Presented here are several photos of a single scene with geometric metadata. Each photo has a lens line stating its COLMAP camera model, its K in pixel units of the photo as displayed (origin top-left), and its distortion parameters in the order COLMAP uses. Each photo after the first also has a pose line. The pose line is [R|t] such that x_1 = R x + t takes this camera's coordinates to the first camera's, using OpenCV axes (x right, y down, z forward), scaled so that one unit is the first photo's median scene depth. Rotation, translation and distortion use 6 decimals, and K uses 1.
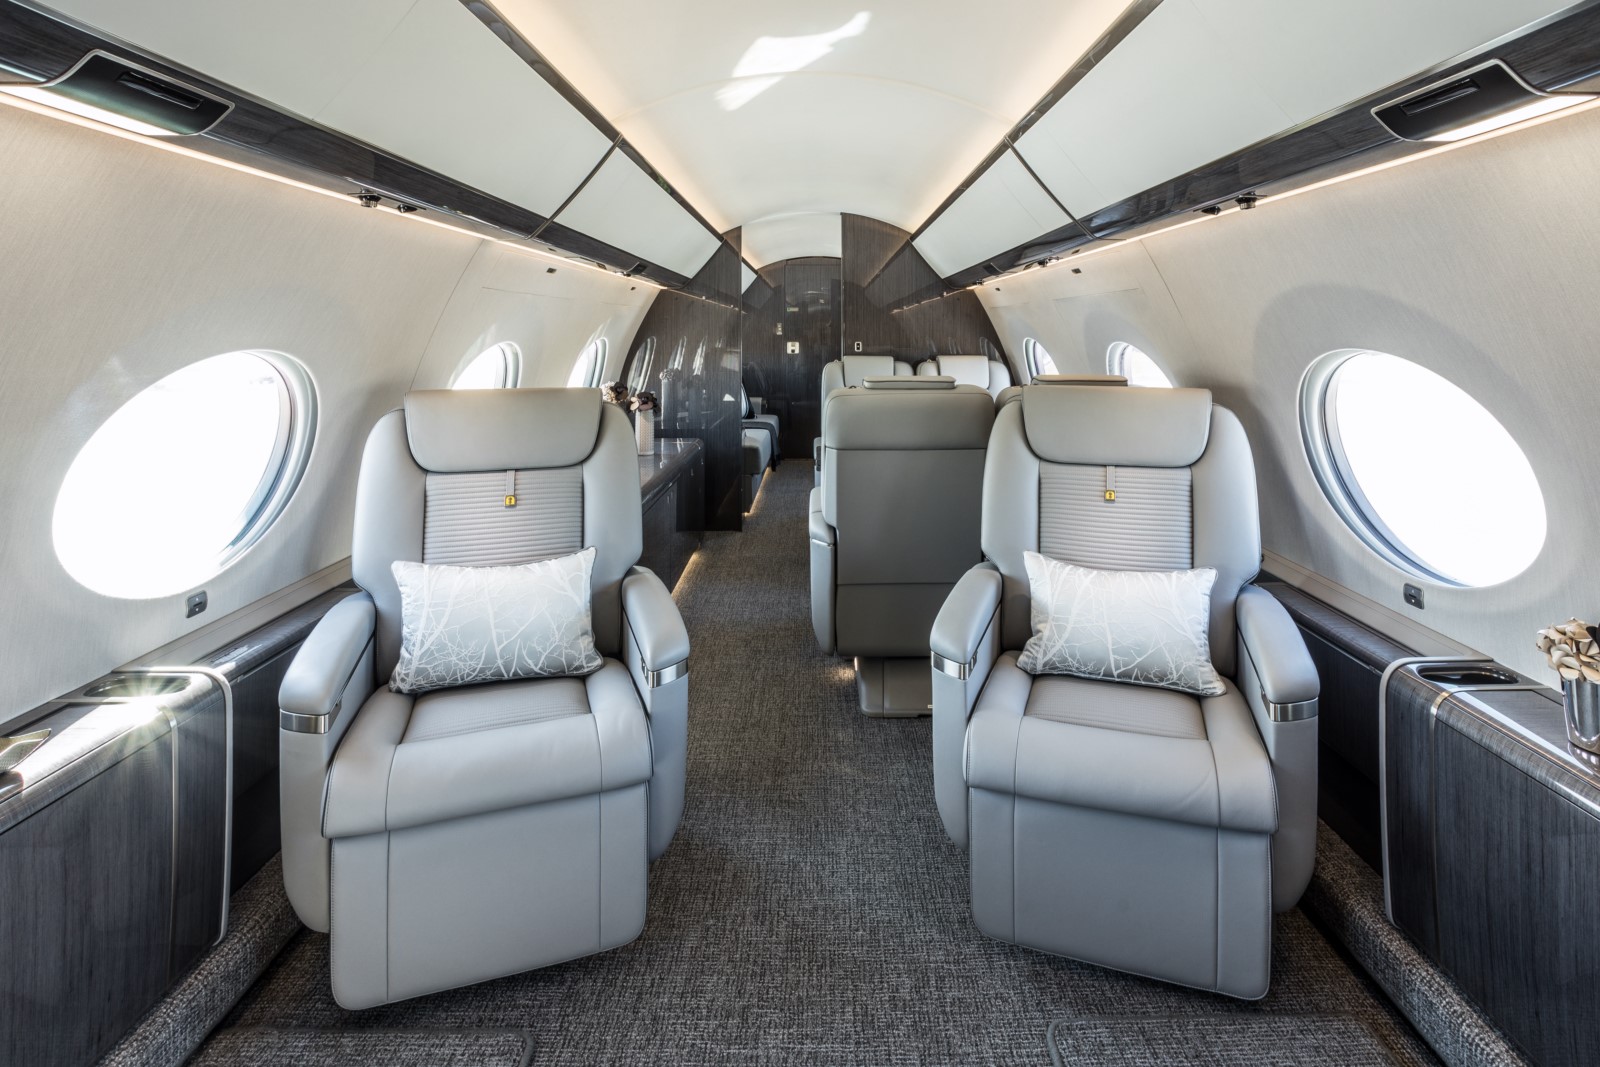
lens RADIAL K [[807.0, 0, 782.5], [0, 807.0, 553.5], [0, 0, 1]] dist [-0.054639, 0.022489]
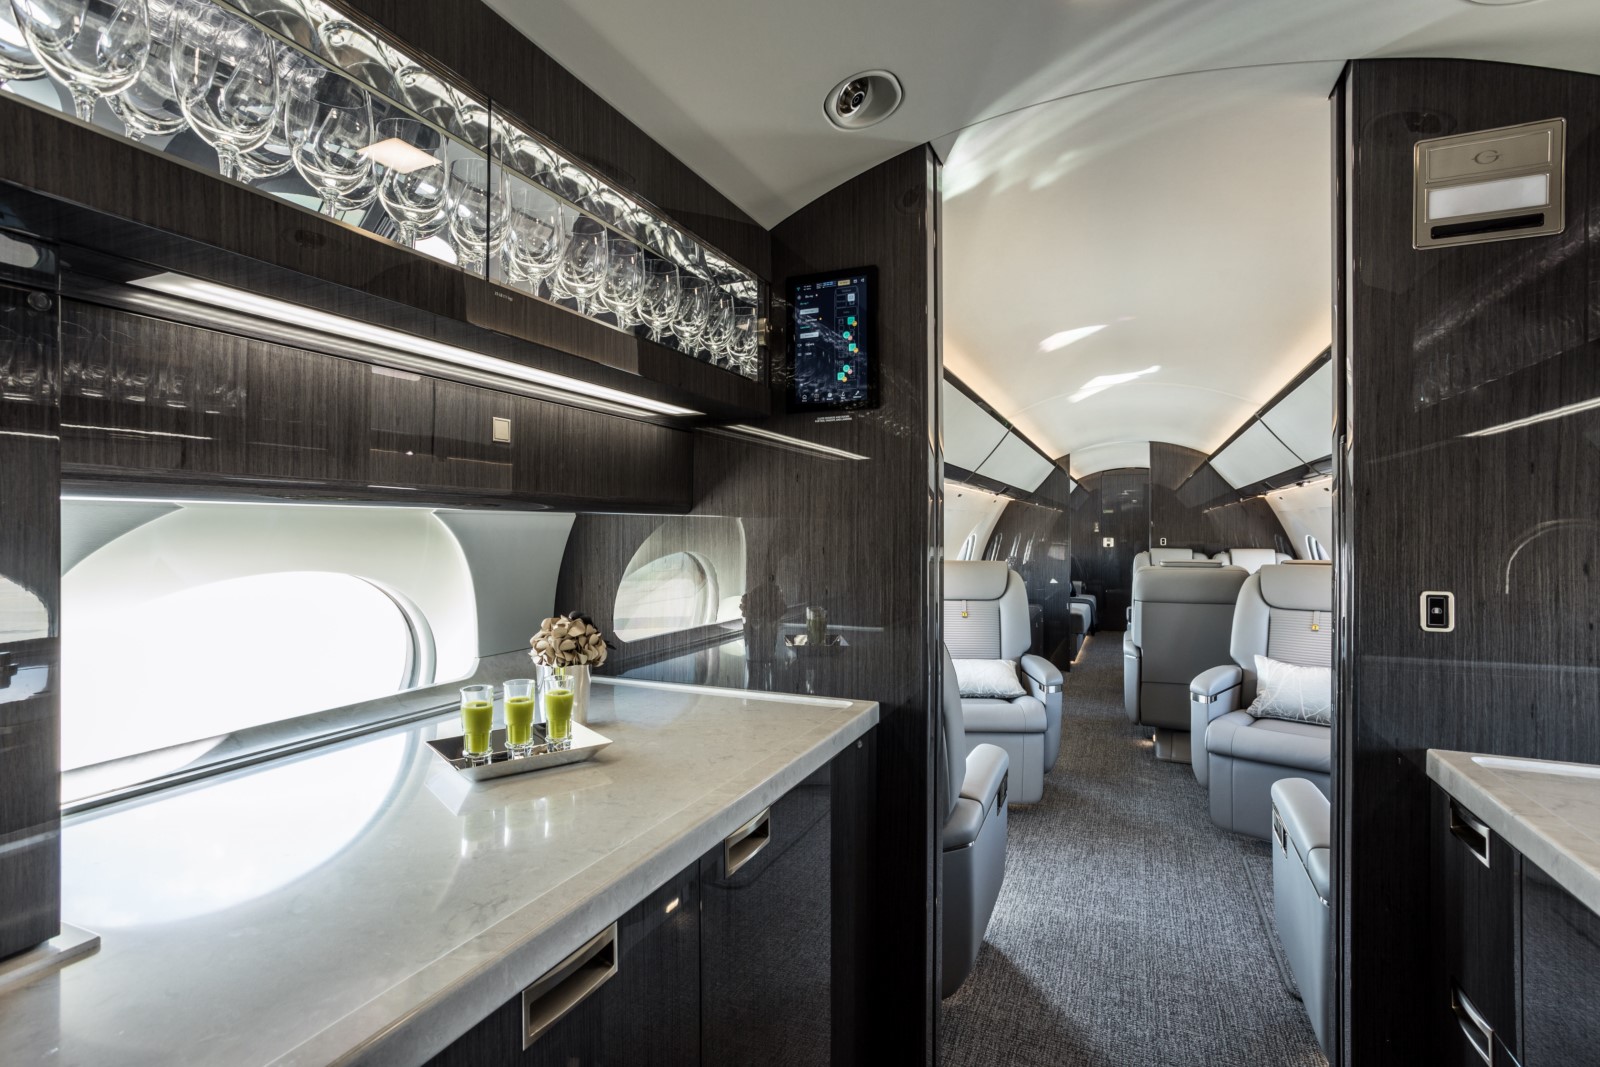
lens RADIAL K [[807.0, 0, 782.5], [0, 807.0, 553.5], [0, 0, 1]] dist [-0.054639, 0.022489]
pose [[0.932744, 0.012667, -0.360316, -0.016691], [-0.096310, 0.971820, -0.215154, 0.106868], [0.347437, 0.235385, 0.907679, -0.413718]]
